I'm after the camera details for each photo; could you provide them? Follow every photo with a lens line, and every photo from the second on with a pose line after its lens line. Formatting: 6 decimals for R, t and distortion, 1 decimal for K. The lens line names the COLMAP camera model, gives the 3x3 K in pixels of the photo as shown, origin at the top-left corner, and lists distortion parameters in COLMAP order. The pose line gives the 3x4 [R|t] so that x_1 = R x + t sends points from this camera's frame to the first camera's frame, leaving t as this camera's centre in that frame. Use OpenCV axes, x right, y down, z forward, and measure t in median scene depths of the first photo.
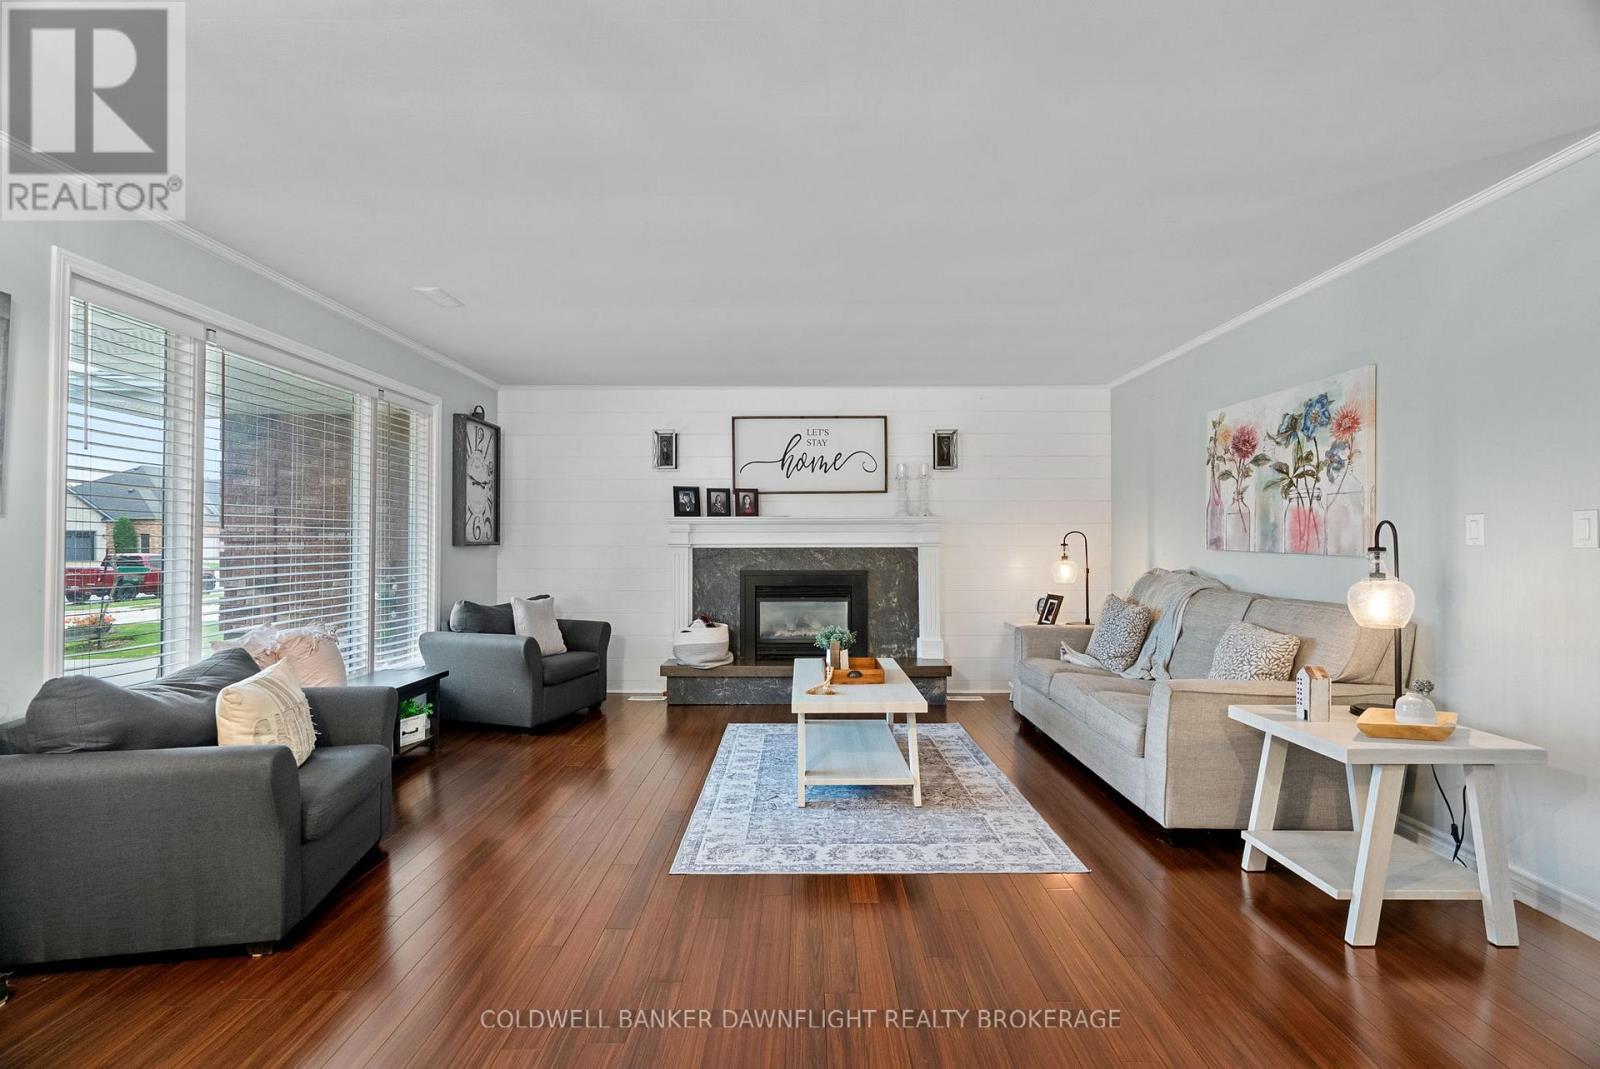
lens RADIAL K [[723.2, 0, 801.9], [0, 723.2, 532.7], [0, 0, 1]] dist [-0.004066, 0.000514]
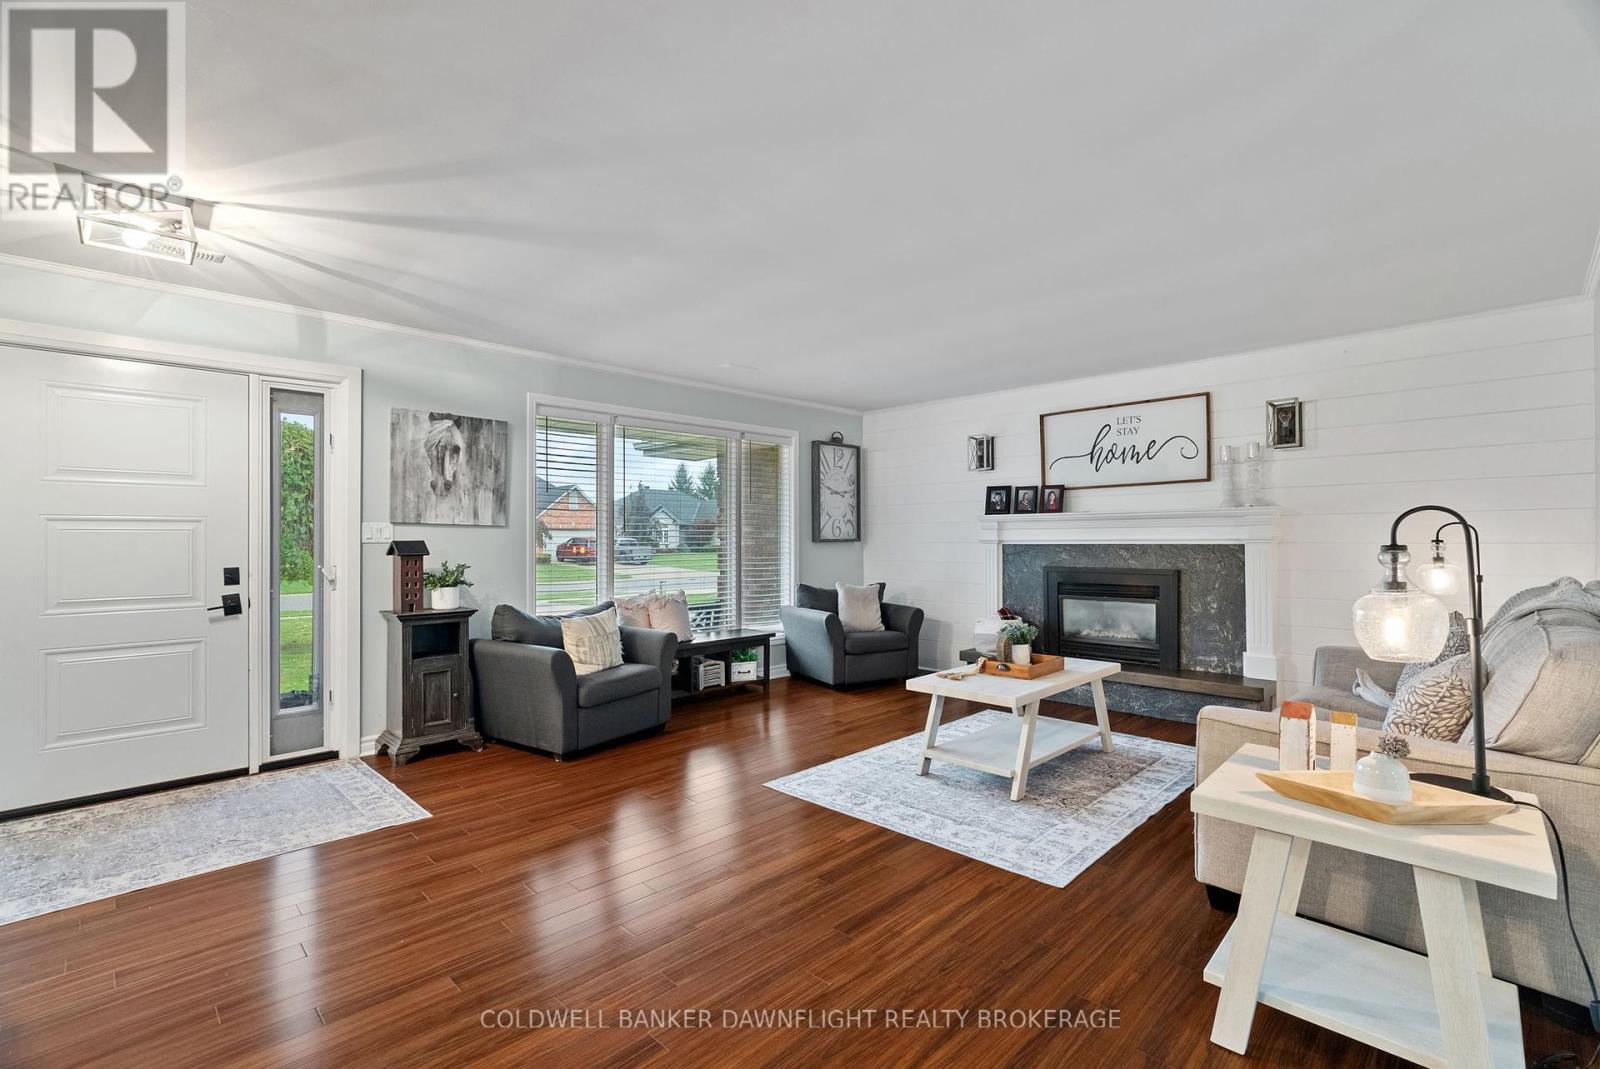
lens RADIAL K [[725.8, 0, 802.5], [0, 725.8, 533.3], [0, 0, 1]] dist [-0.004333, 0.000452]
pose [[0.712444, -0.007308, -0.701691, 0.510989], [0.011732, 0.999930, 0.001497, 0.000343], [0.701631, -0.009299, 0.712480, 0.056541]]
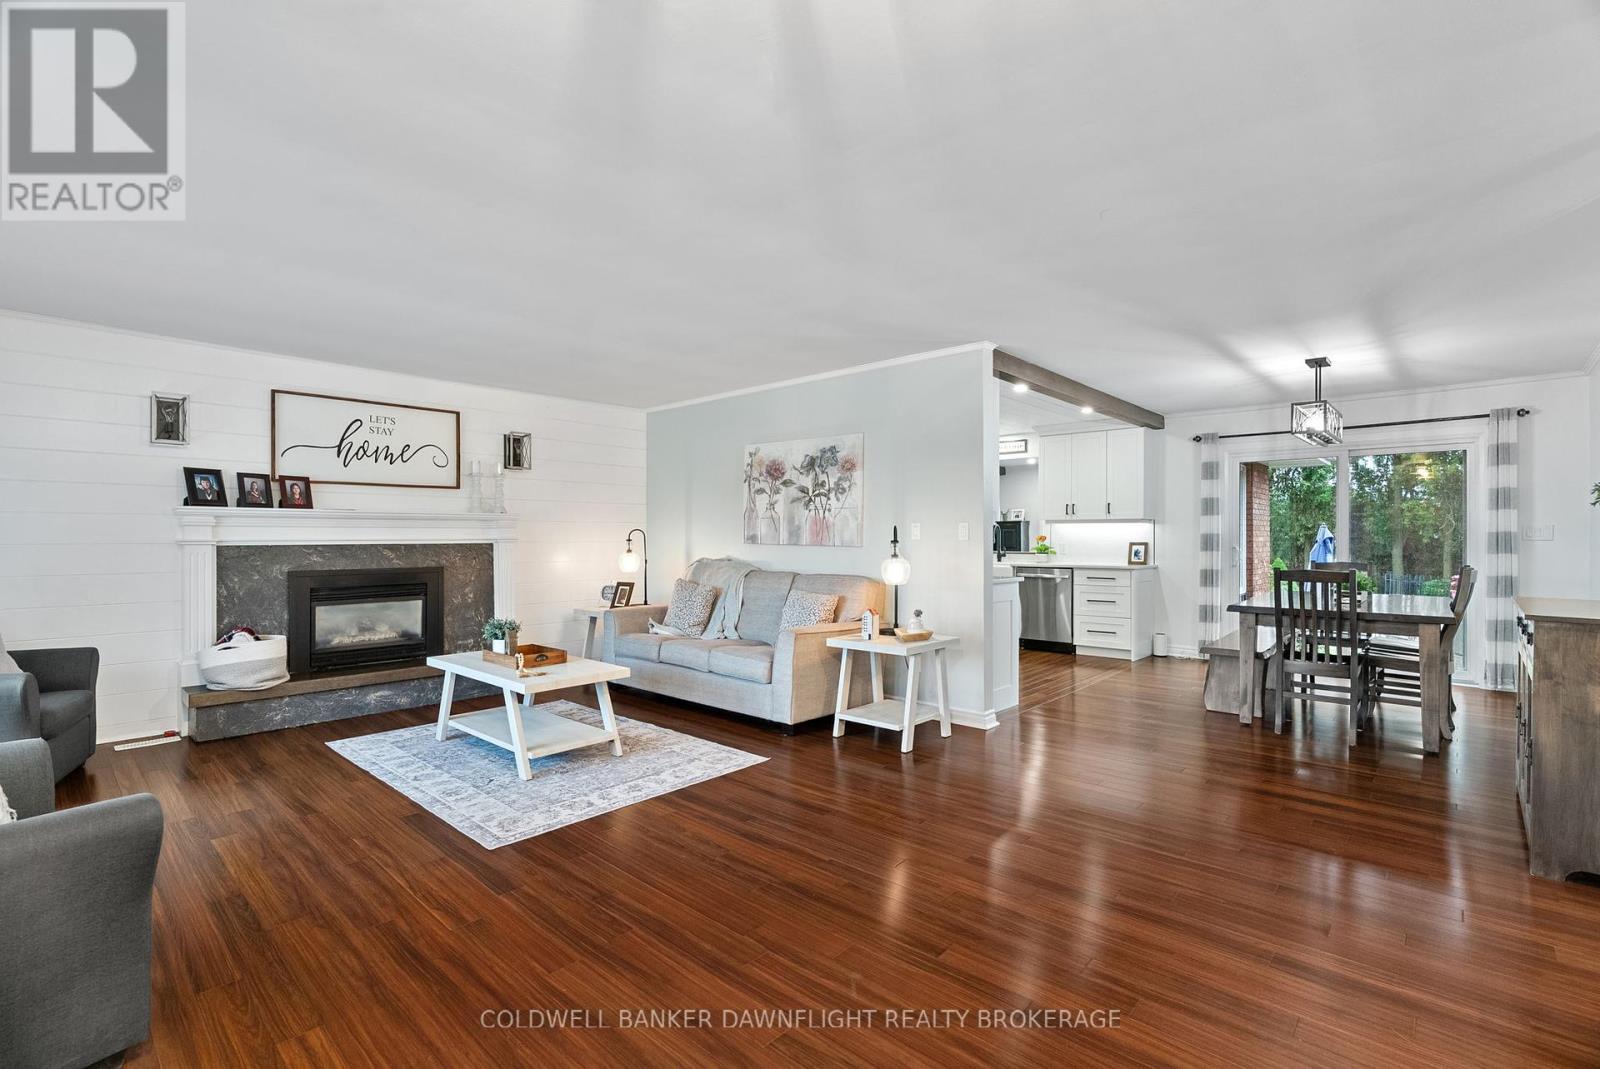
lens RADIAL K [[725.8, 0, 802.5], [0, 725.8, 533.3], [0, 0, 1]] dist [-0.004333, 0.000452]
pose [[0.672513, 0.004129, 0.740074, -0.411965], [-0.008363, 0.999963, 0.002021, 0.000303], [-0.740038, -0.007548, 0.672523, -0.032807]]
